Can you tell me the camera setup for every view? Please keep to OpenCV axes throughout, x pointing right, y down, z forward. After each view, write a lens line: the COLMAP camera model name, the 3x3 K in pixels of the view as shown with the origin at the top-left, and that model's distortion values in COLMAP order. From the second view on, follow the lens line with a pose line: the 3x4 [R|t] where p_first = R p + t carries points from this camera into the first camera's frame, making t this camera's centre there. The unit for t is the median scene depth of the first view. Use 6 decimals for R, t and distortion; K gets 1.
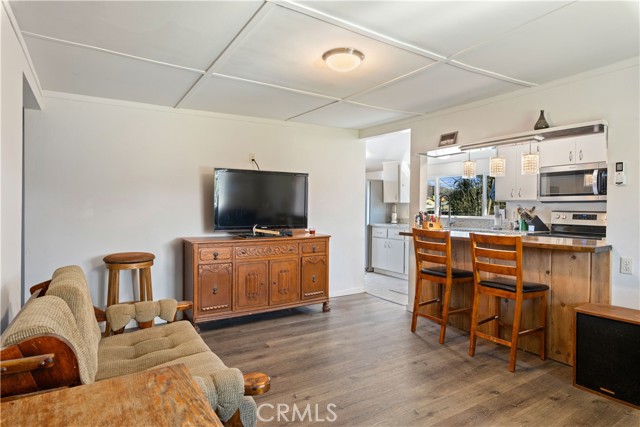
lens RADIAL K [[361.2, 0, 320.0], [0, 361.2, 213.5], [0, 0, 1]] dist [-0.003507, 0.000081]
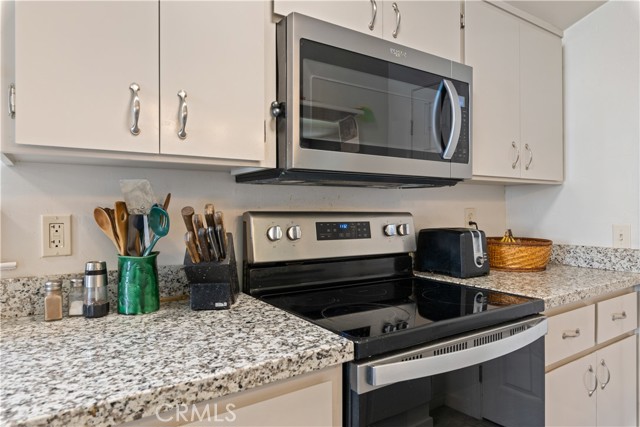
lens RADIAL K [[381.6, 0, 320.0], [0, 381.6, 213.5], [0, 0, 1]] dist [0.000827, 0.000158]
pose [[-0.035506, -0.014487, 0.999264, 0.435997], [0.015180, 0.999772, 0.015034, -0.012065], [-0.999254, 0.015703, -0.035278, 1.142628]]
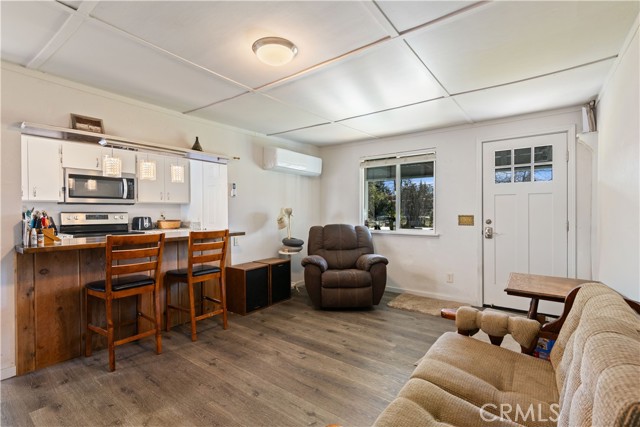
lens RADIAL K [[291.7, 0, 320.0], [0, 291.7, 213.5], [0, 0, 1]] dist [0.003716, 0.000054]
pose [[-0.355496, -0.011173, 0.934611, -0.436569], [0.013726, 0.999758, 0.017173, -0.009132], [-0.934577, 0.018933, -0.355257, 0.736568]]
